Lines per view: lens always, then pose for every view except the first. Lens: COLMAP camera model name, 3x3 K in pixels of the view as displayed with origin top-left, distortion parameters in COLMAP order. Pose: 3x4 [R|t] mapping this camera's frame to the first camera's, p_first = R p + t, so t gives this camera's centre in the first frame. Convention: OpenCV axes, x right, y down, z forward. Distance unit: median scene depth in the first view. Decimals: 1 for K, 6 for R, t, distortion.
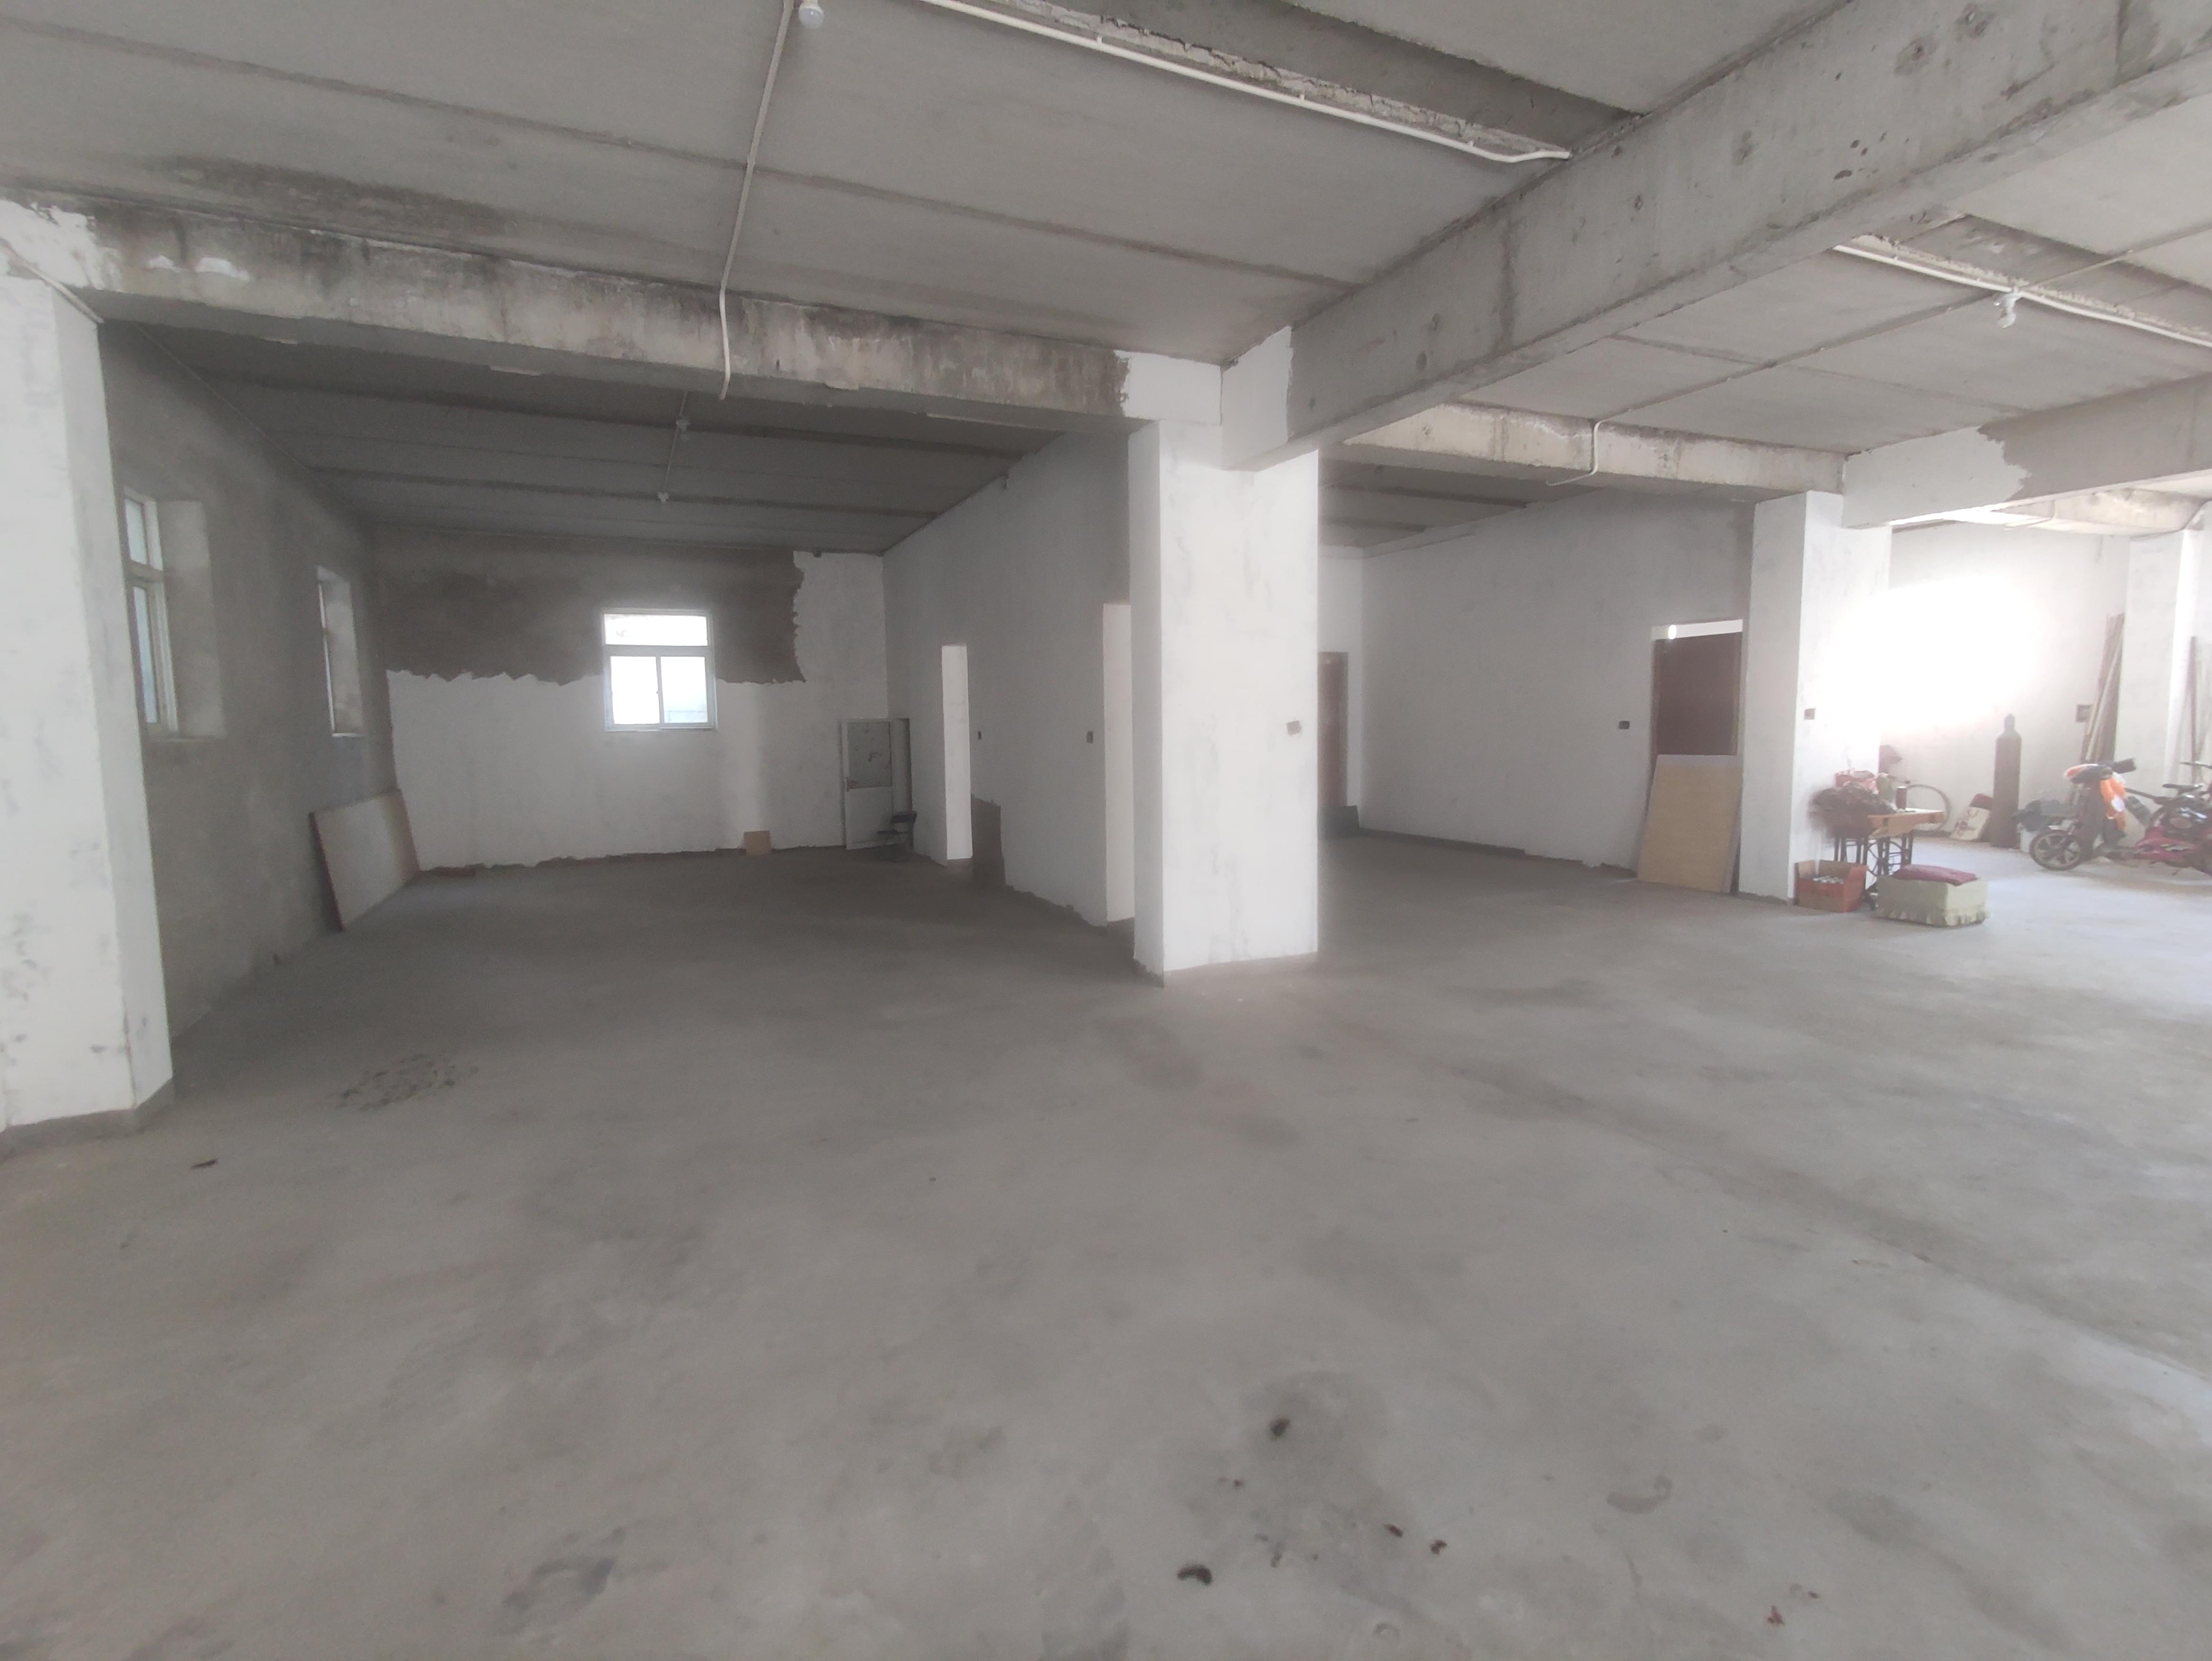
lens RADIAL K [[1064.6, 0, 1111.8], [0, 1064.6, 815.4], [0, 0, 1]] dist [0.035625, -0.000308]
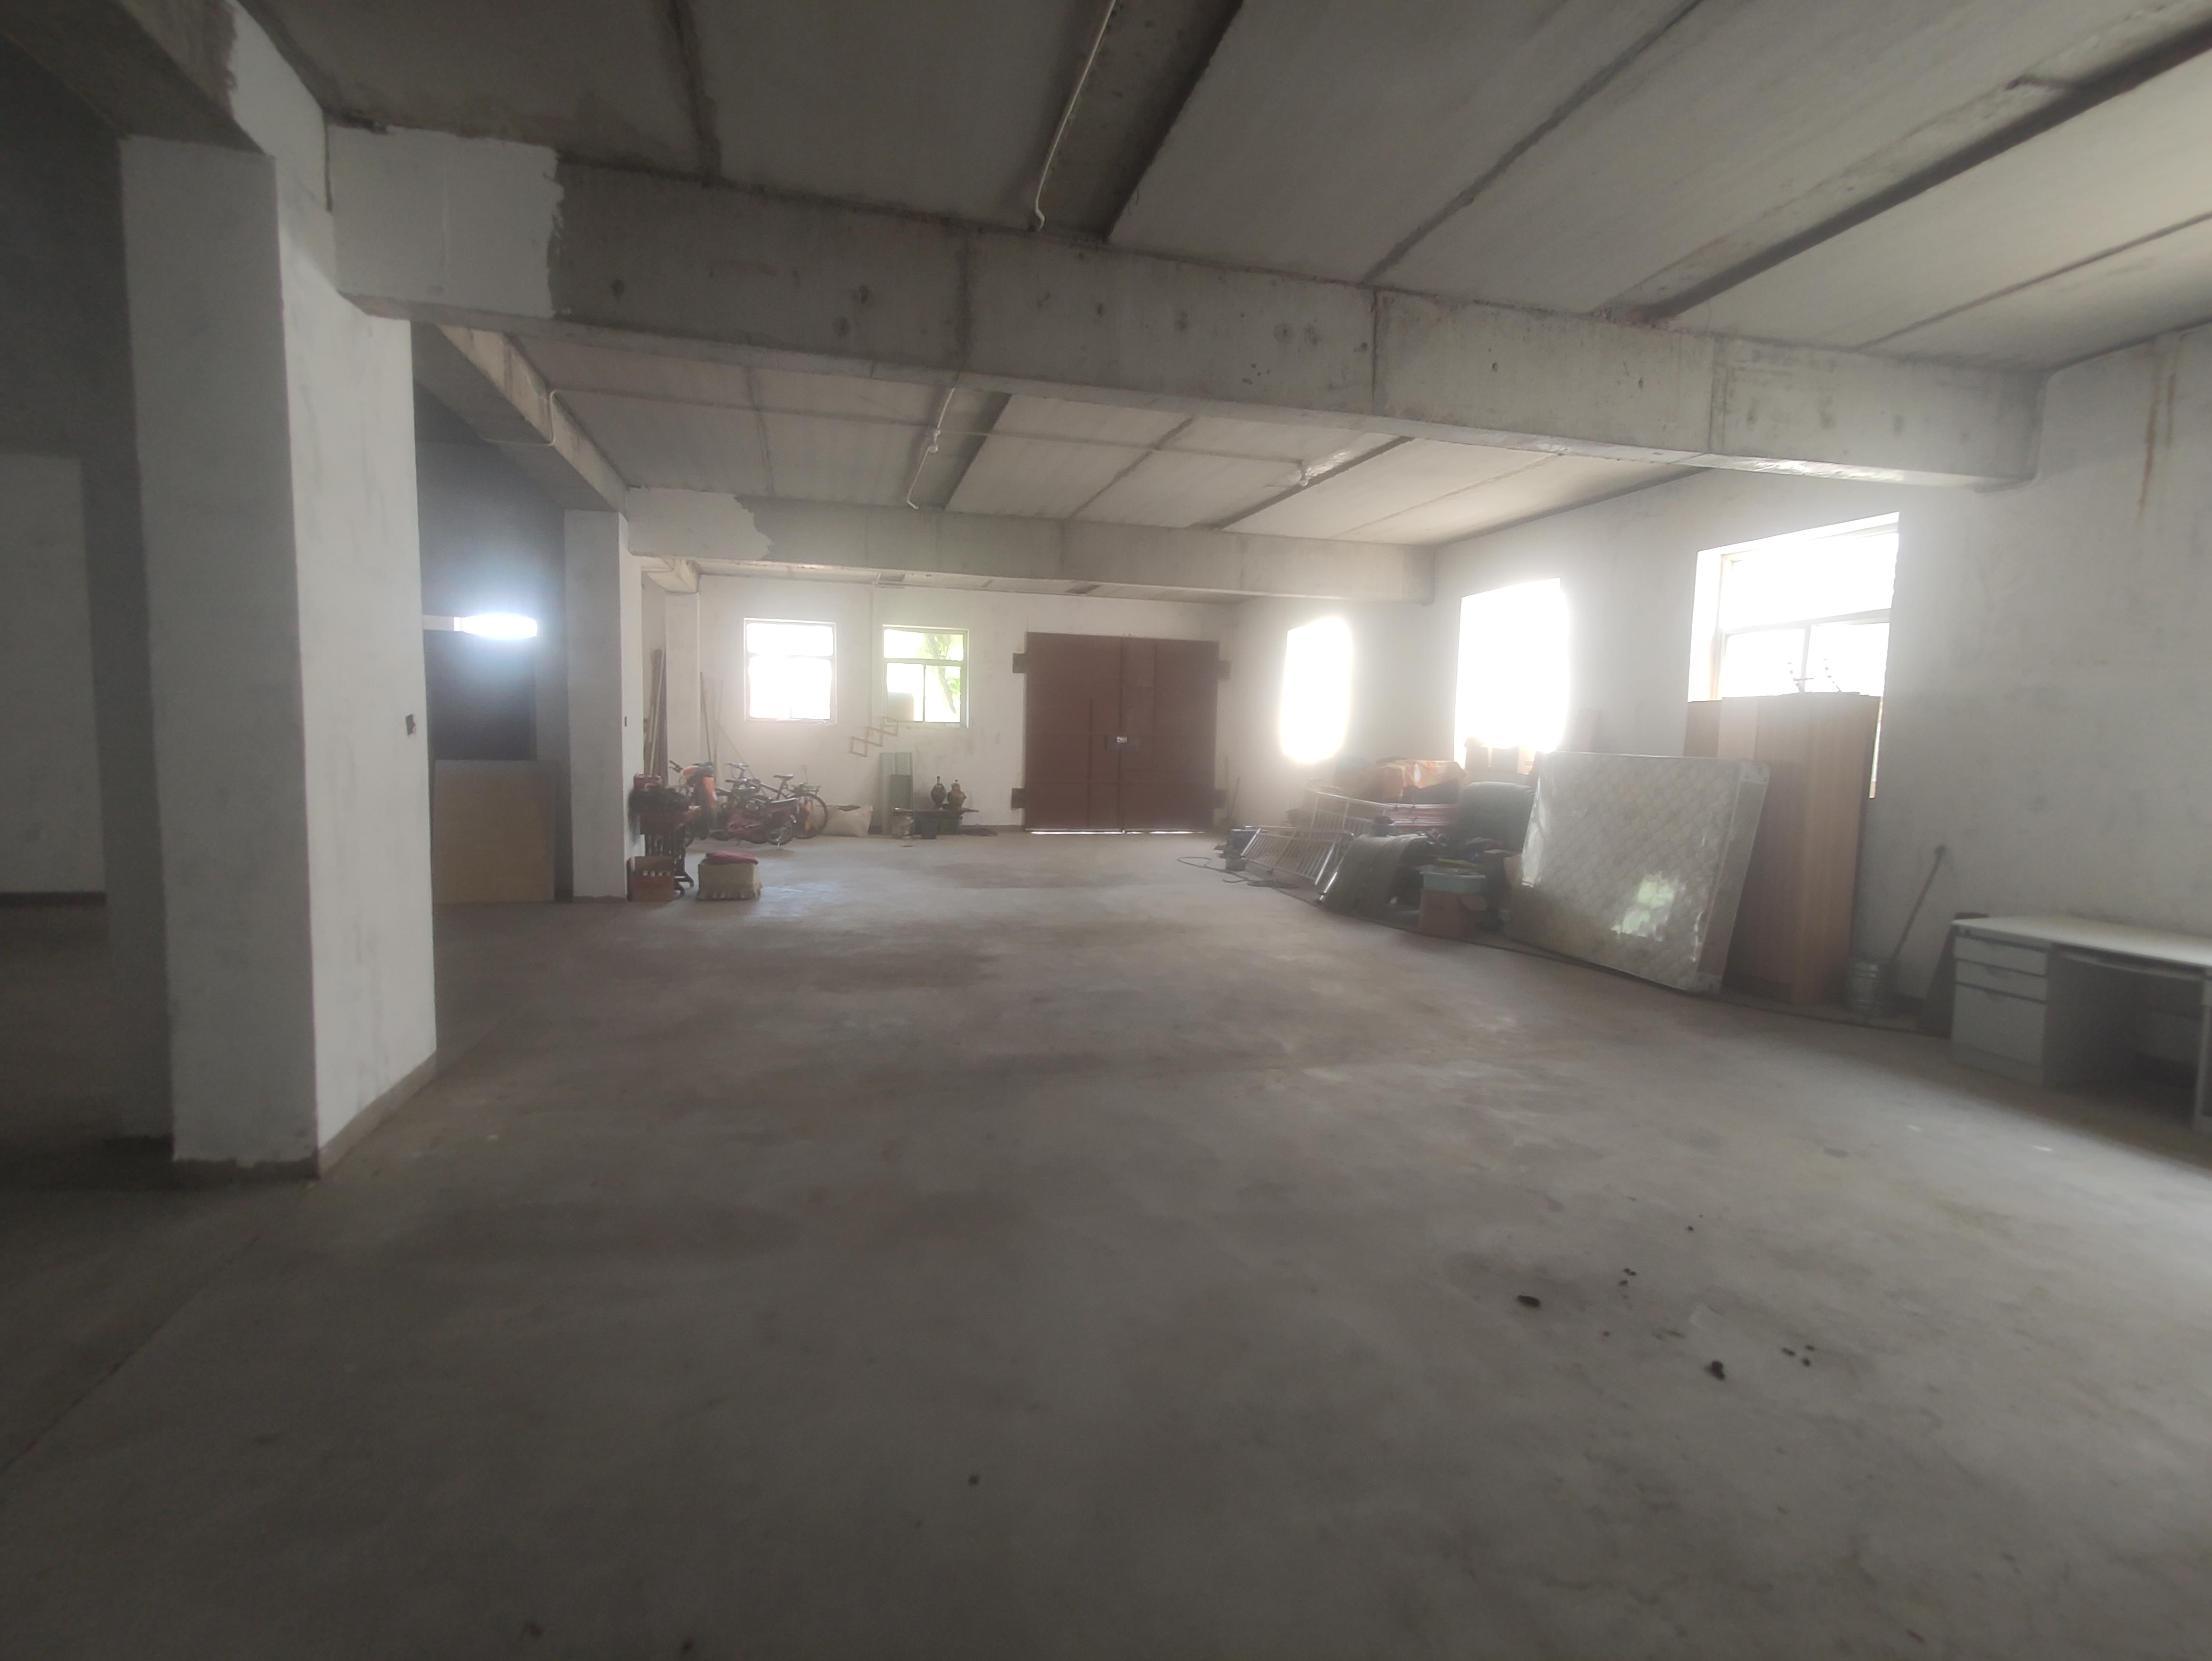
lens RADIAL K [[1064.6, 0, 1111.8], [0, 1064.6, 815.4], [0, 0, 1]] dist [0.035625, -0.000308]
pose [[0.176897, -0.058701, 0.982477, -0.409255], [0.060413, 0.996985, 0.048691, -0.031024], [-0.982374, 0.050741, 0.179910, 0.445930]]
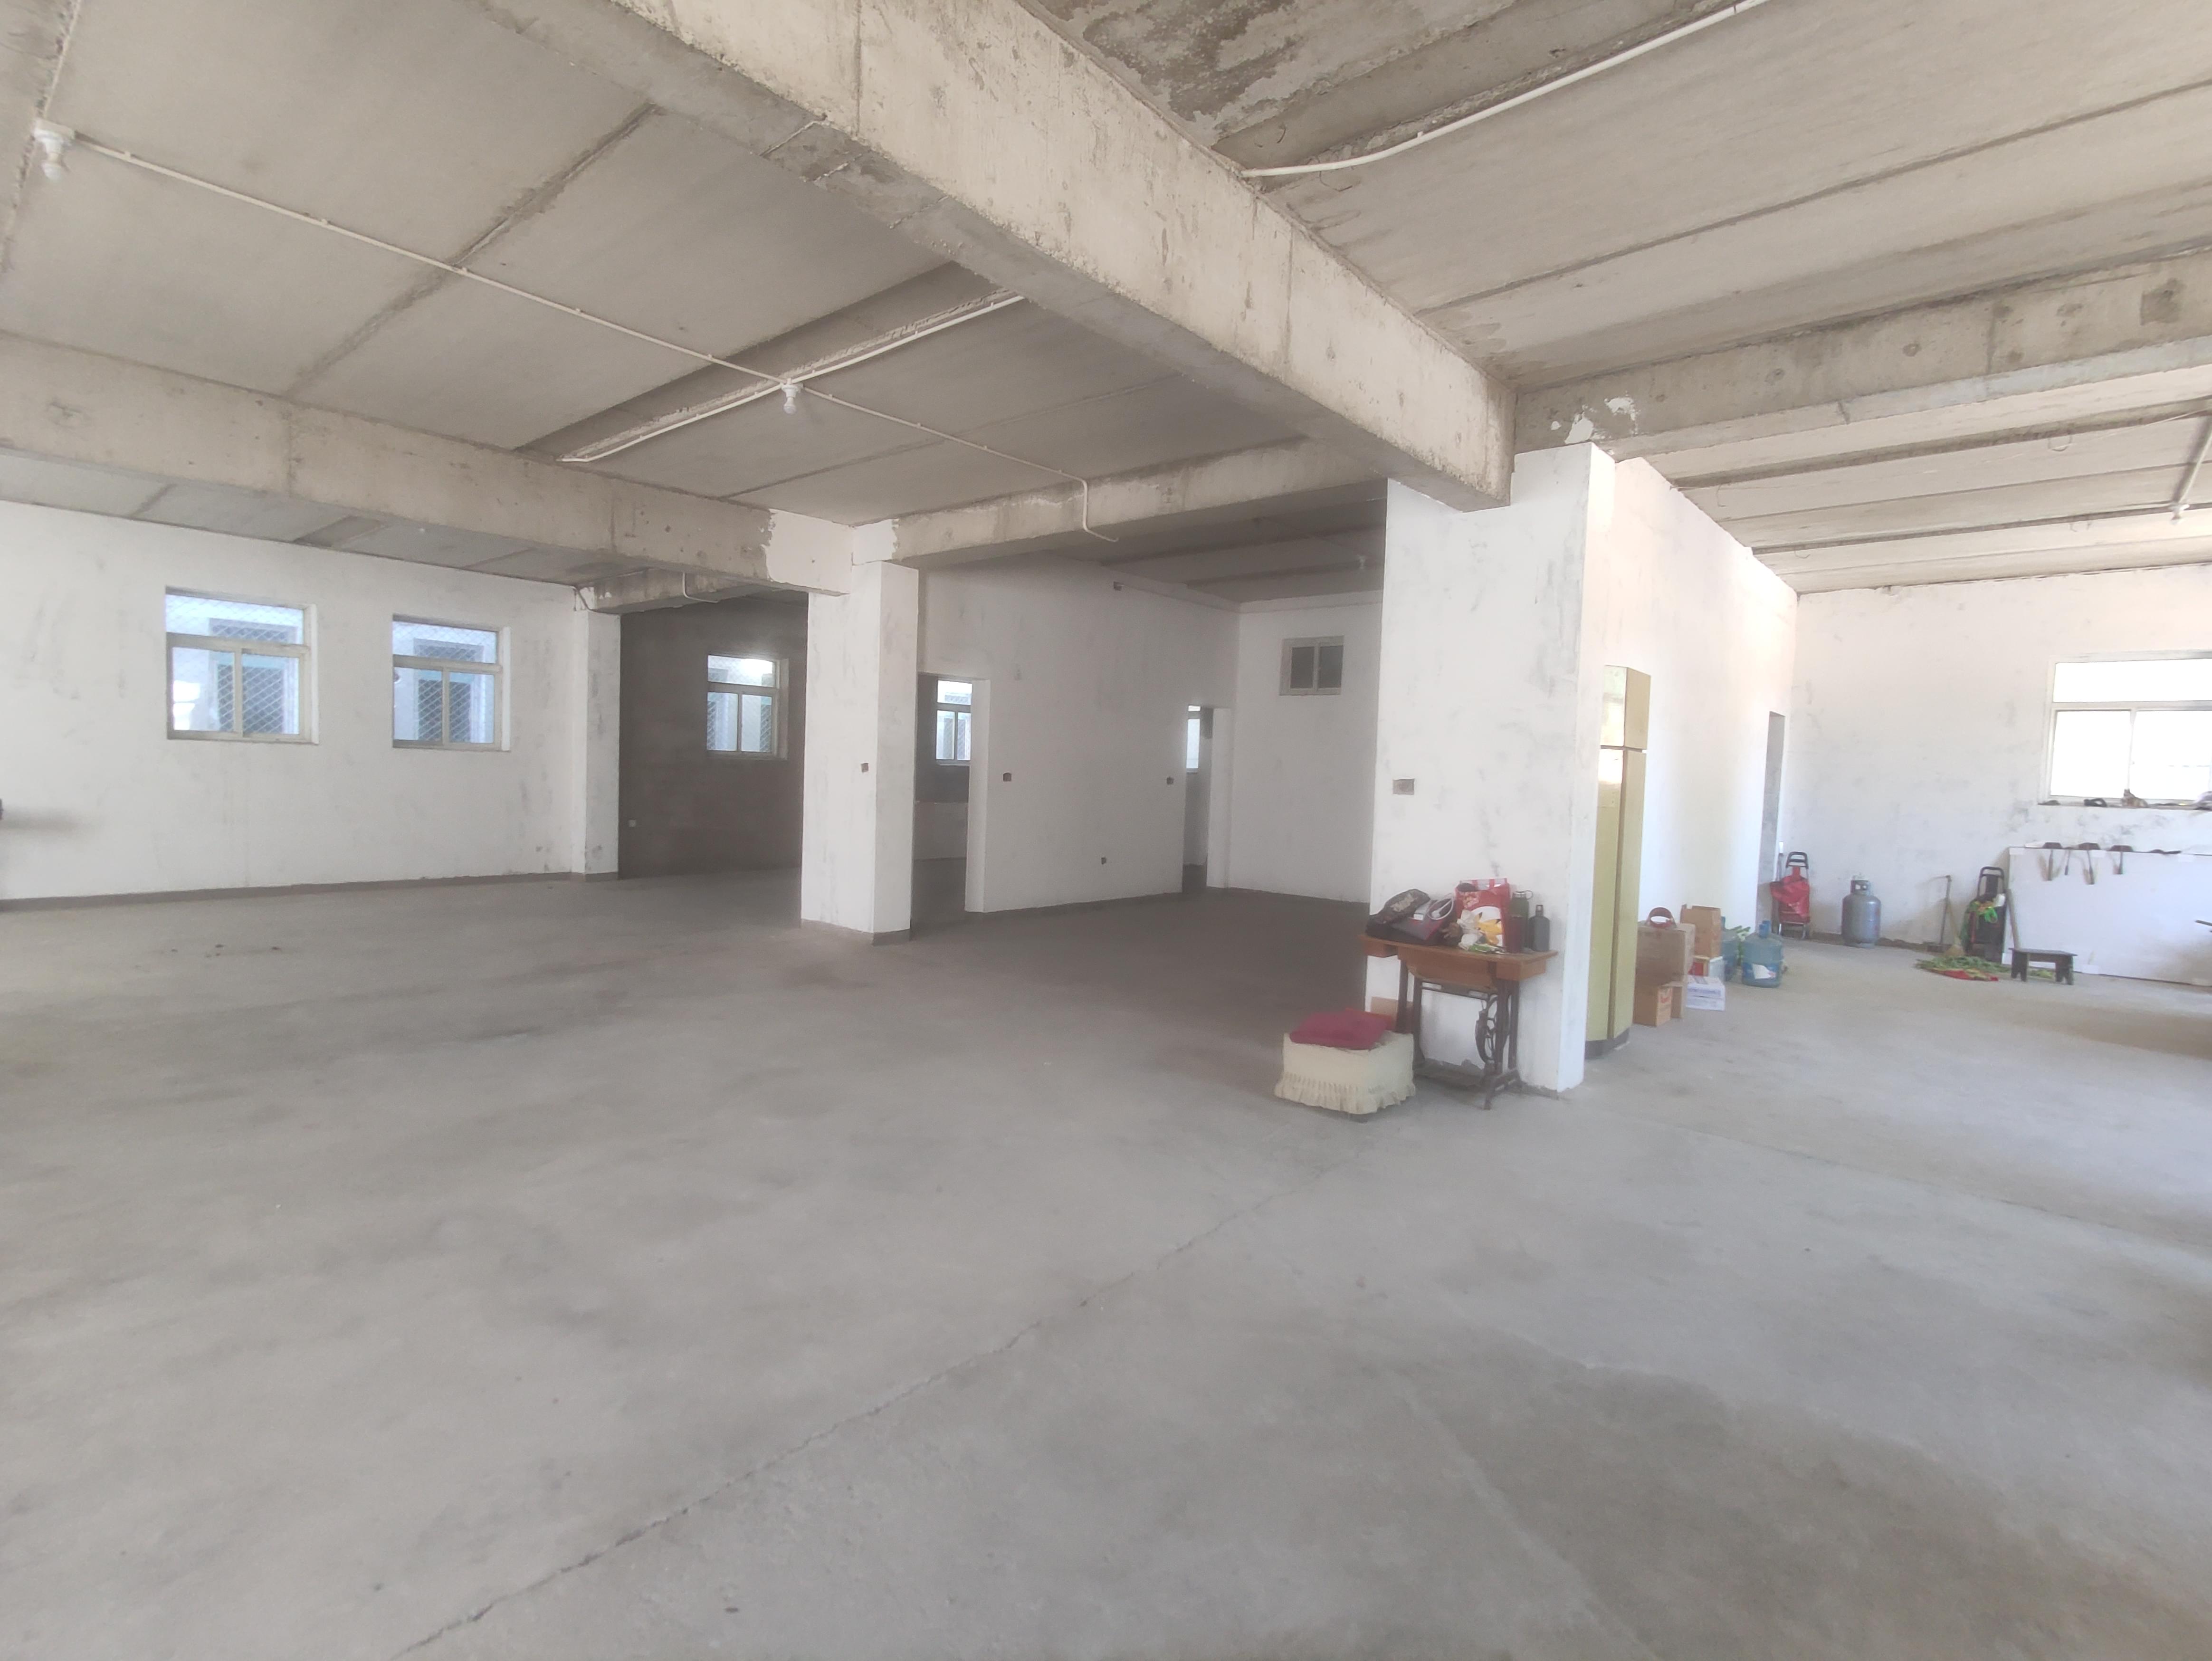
lens RADIAL K [[1054.1, 0, 1106.4], [0, 1054.1, 810.4], [0, 0, 1]] dist [0.047372, -0.009171]
pose [[0.396259, 0.064350, -0.915881, 1.523848], [-0.121873, 0.992400, 0.016997, -0.085800], [0.910014, 0.104886, 0.401090, 0.715718]]
